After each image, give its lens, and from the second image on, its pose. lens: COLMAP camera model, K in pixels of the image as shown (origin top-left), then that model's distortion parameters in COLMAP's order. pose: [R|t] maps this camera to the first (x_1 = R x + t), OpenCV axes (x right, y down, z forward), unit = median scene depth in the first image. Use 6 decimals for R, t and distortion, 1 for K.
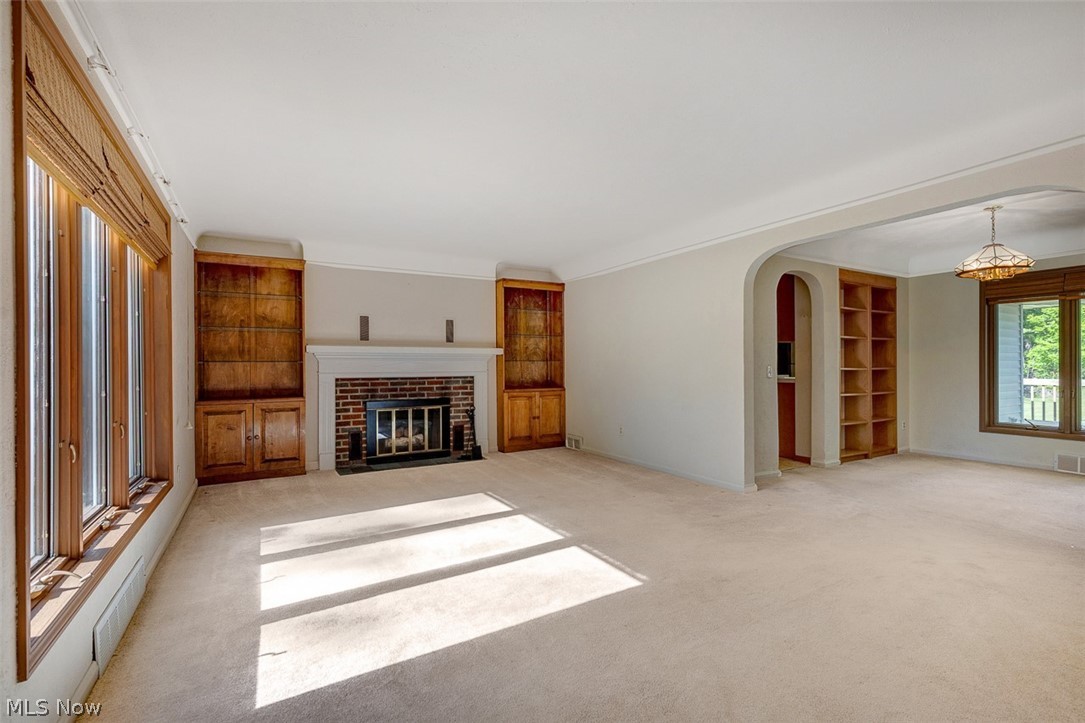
lens RADIAL K [[490.8, 0, 546.9], [0, 490.8, 364.7], [0, 0, 1]] dist [0.012717, -0.000126]
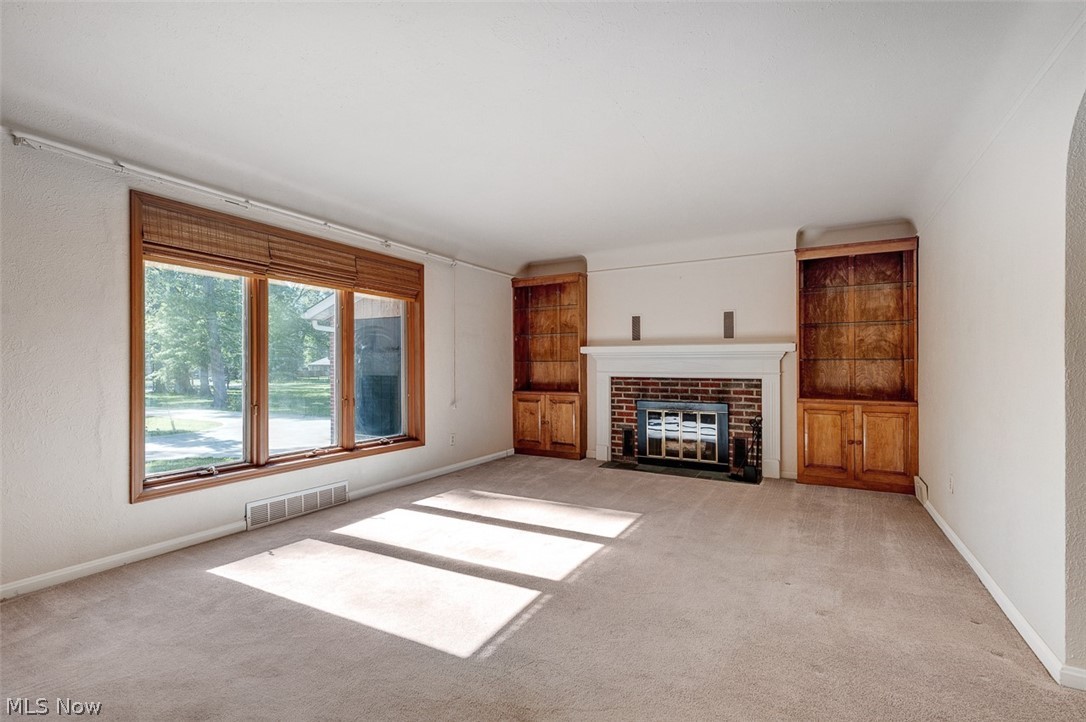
lens RADIAL K [[491.3, 0, 547.5], [0, 491.3, 364.2], [0, 0, 1]] dist [0.012717, -0.000126]
pose [[0.510100, 0.005329, -0.860099, 0.405720], [-0.002366, 0.999986, 0.004792, -0.004267], [0.860112, -0.000409, 0.510105, 0.321738]]
